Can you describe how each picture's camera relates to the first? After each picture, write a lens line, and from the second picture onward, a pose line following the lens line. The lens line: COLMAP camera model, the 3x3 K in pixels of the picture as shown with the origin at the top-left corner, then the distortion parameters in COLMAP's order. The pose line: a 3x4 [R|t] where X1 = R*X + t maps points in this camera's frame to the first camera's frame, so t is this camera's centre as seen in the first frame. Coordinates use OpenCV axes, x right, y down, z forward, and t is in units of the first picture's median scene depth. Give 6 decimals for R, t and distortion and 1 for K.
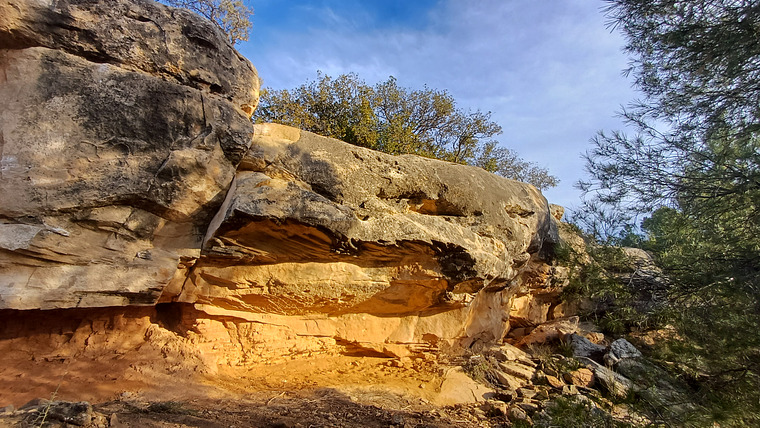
lens RADIAL K [[346.7, 0, 378.7], [0, 346.7, 217.7], [0, 0, 1]] dist [-0.001070, 0.000421]
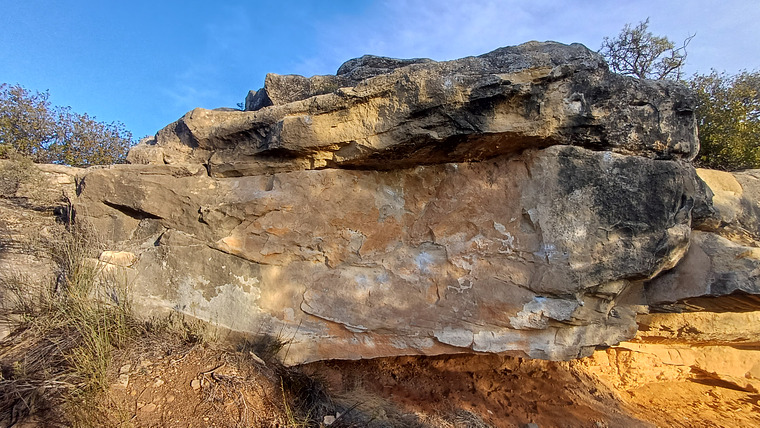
lens RADIAL K [[346.7, 0, 378.9], [0, 346.7, 214.4], [0, 0, 1]] dist [-0.001070, 0.000421]
pose [[0.918731, 0.036865, -0.393160, -0.988627], [0.020838, 0.989720, 0.141496, -0.407899], [0.394334, -0.138189, 0.908518, -0.307793]]
